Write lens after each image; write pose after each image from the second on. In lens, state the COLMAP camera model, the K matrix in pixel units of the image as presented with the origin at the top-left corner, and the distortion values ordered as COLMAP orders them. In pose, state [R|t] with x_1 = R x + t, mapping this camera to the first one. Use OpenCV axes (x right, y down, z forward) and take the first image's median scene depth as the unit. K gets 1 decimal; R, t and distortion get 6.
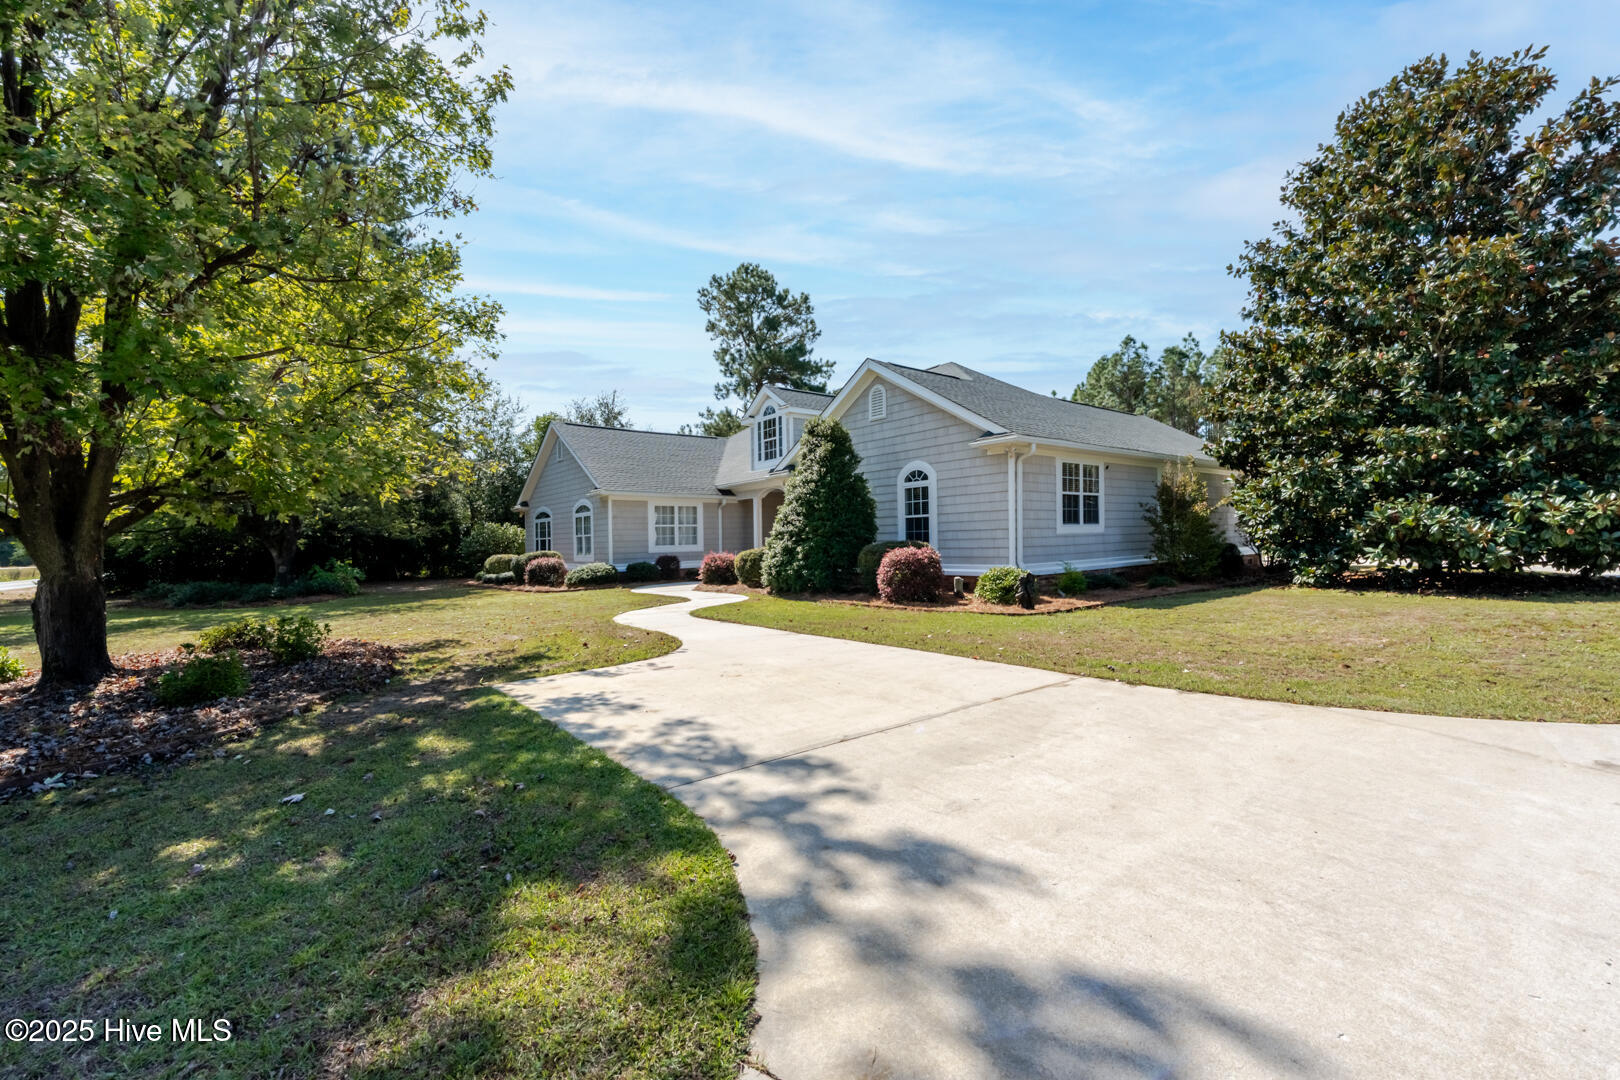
lens RADIAL K [[657.2, 0, 806.0], [0, 657.2, 532.6], [0, 0, 1]] dist [-0.000196, -0.000221]
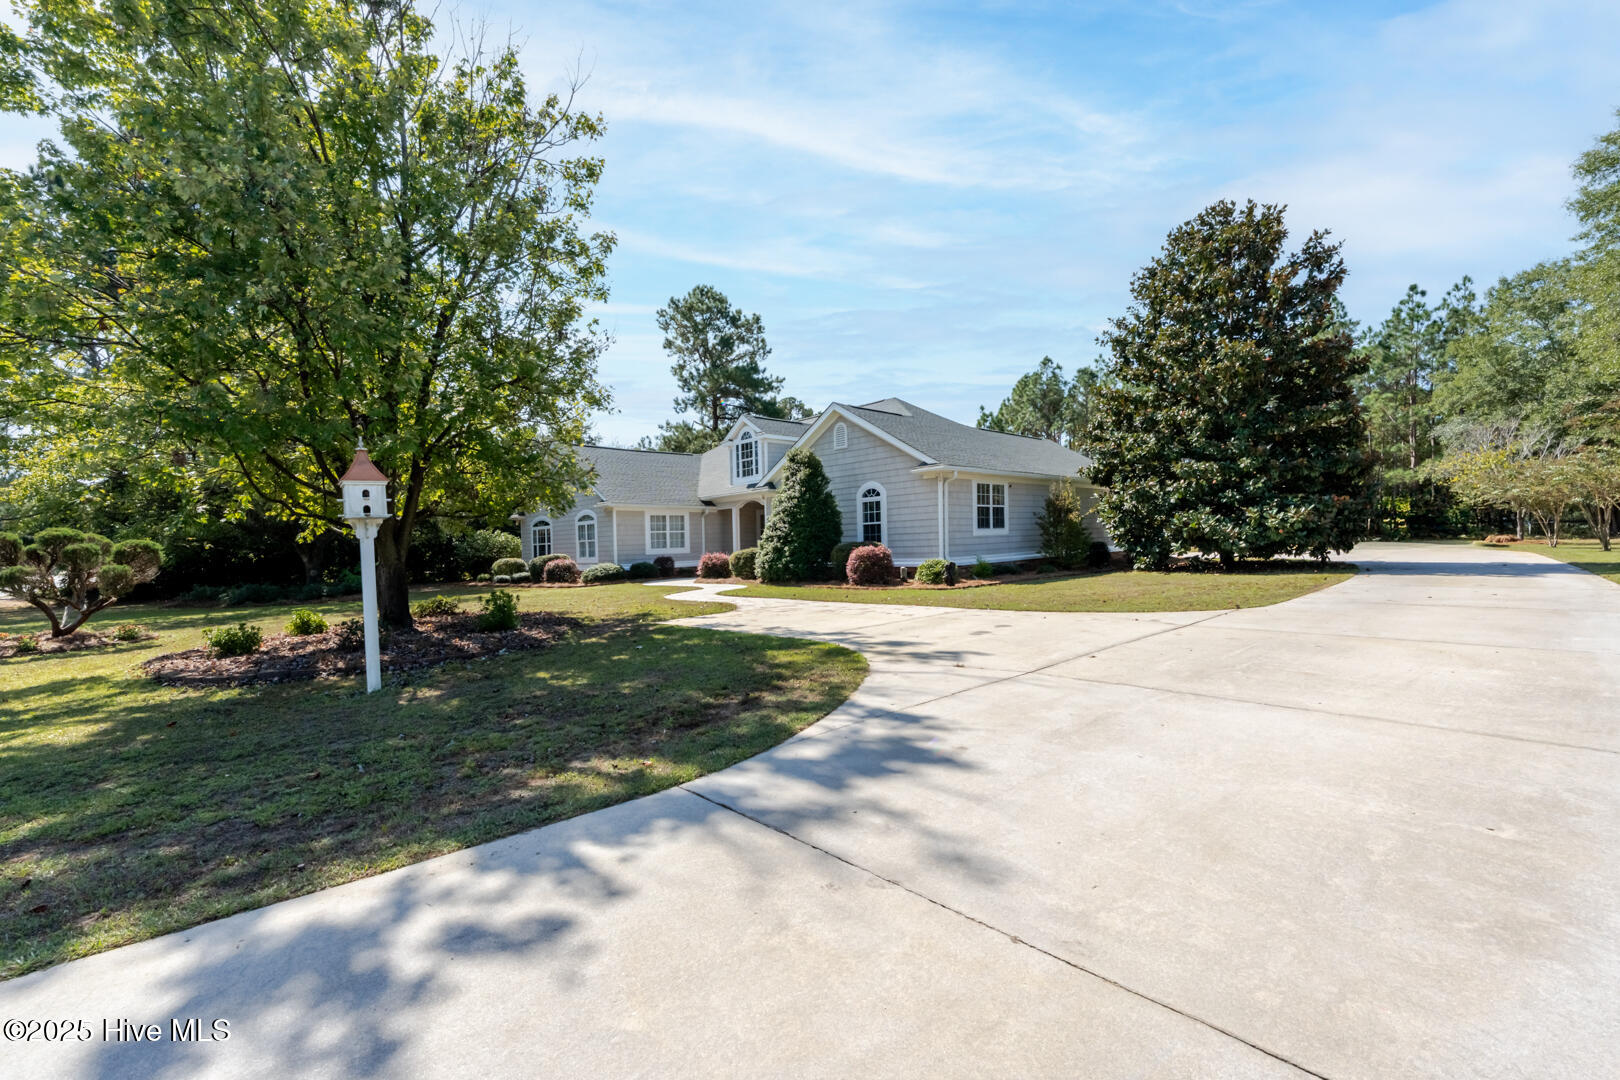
lens RADIAL K [[671.6, 0, 814.6], [0, 671.6, 543.5], [0, 0, 1]] dist [-0.000166, 0.000036]
pose [[0.994103, -0.009434, 0.108031, -0.090670], [0.008435, 0.999917, 0.009700, 0.001727], [-0.108113, -0.008732, 0.994100, -0.328979]]
